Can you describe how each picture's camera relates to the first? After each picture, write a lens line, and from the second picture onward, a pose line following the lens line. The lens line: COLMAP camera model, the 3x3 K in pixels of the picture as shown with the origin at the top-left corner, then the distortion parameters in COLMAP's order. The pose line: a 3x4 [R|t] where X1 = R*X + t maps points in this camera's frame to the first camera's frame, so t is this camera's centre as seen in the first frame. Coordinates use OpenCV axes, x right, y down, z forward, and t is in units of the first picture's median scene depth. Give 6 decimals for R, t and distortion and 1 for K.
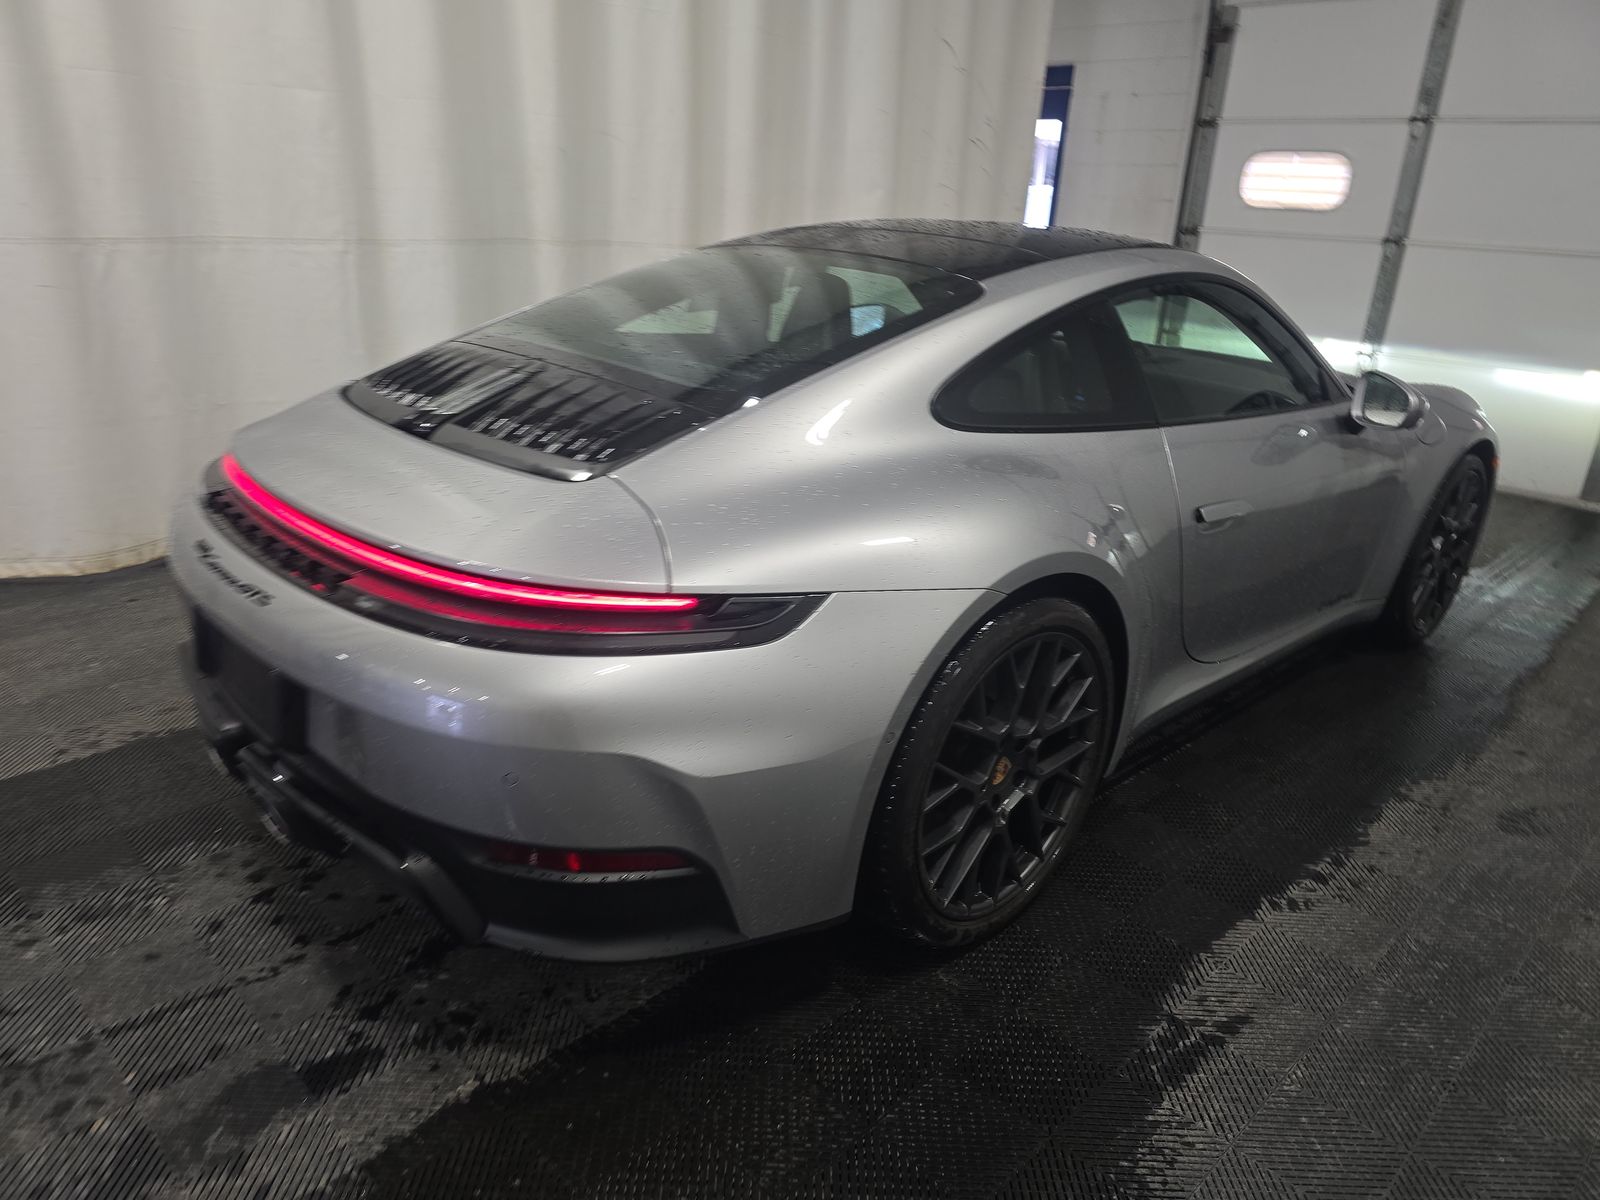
lens RADIAL K [[1105.3, 0, 800.0], [0, 1105.3, 600.0], [0, 0, 1]] dist [-0.002571, -0.003298]
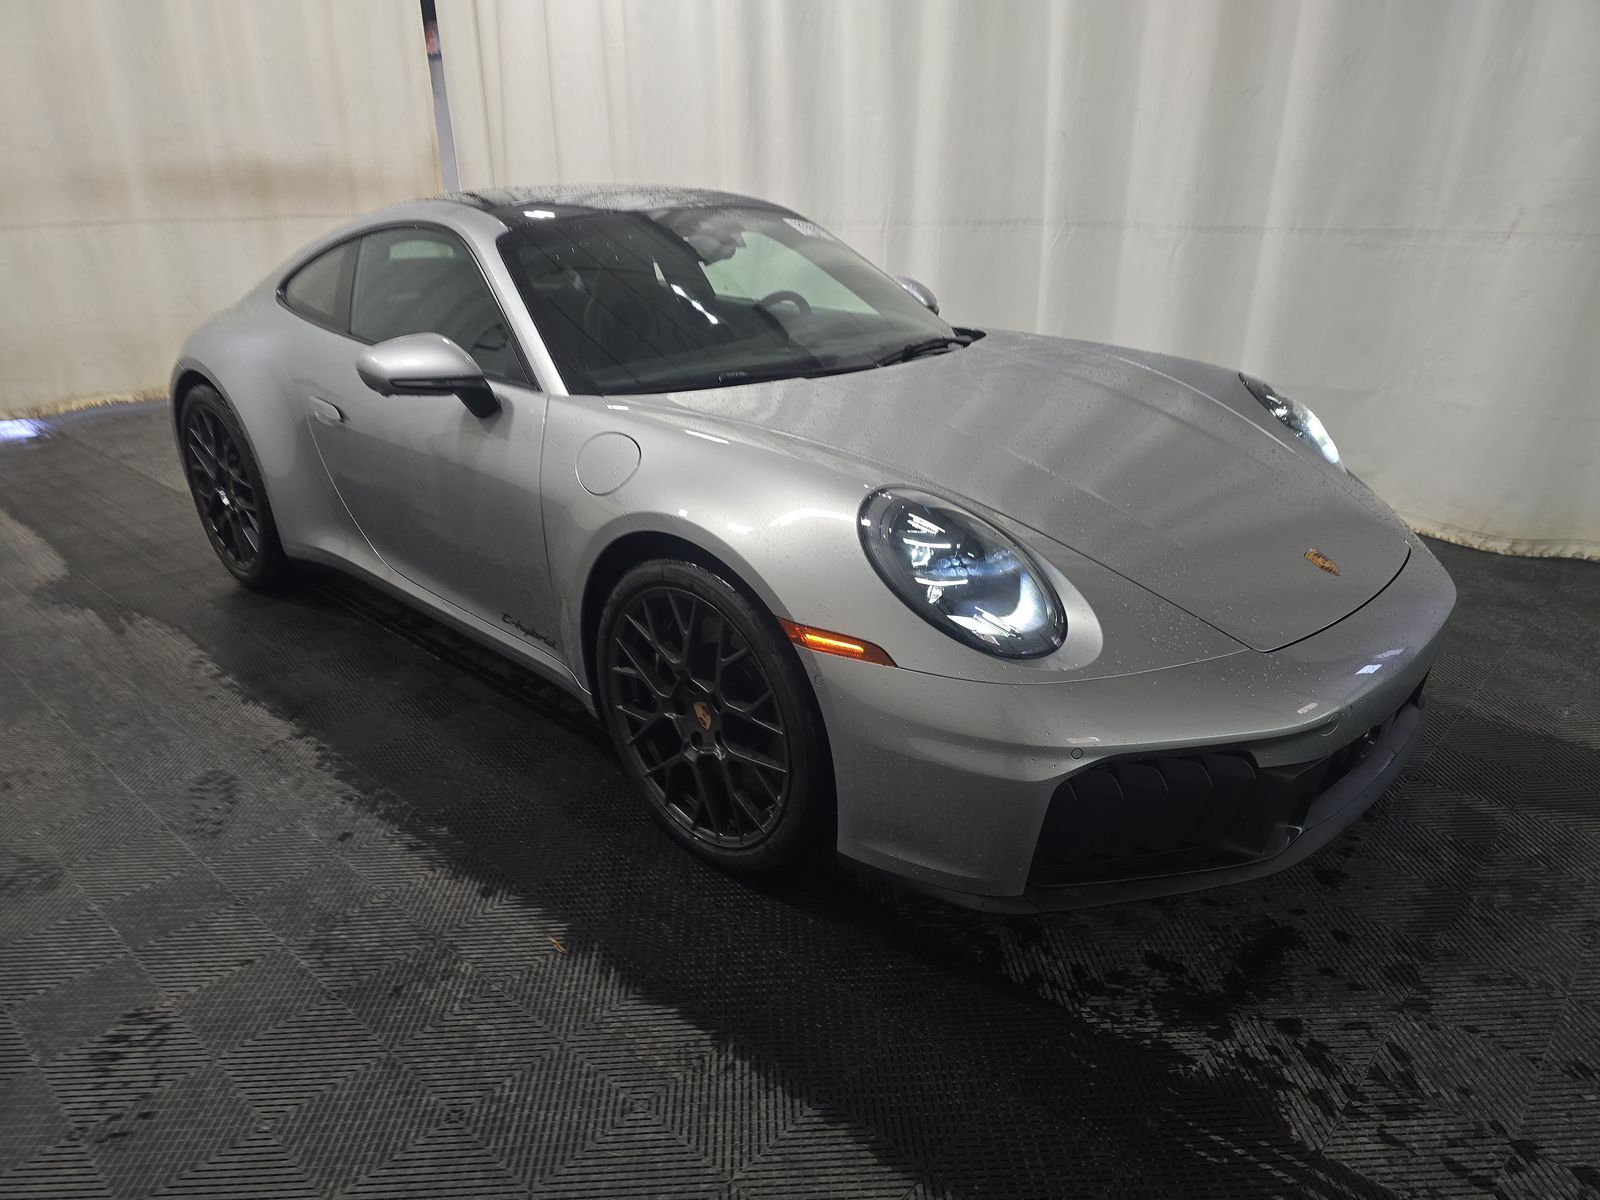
lens RADIAL K [[1105.3, 0, 800.0], [0, 1105.3, 600.0], [0, 0, 1]] dist [-0.002571, -0.003298]
pose [[0.029849, 0.311414, -0.949805, 1.531019], [-0.326426, 0.901167, 0.285209, -0.390026], [0.944751, 0.301528, 0.128553, 1.298294]]
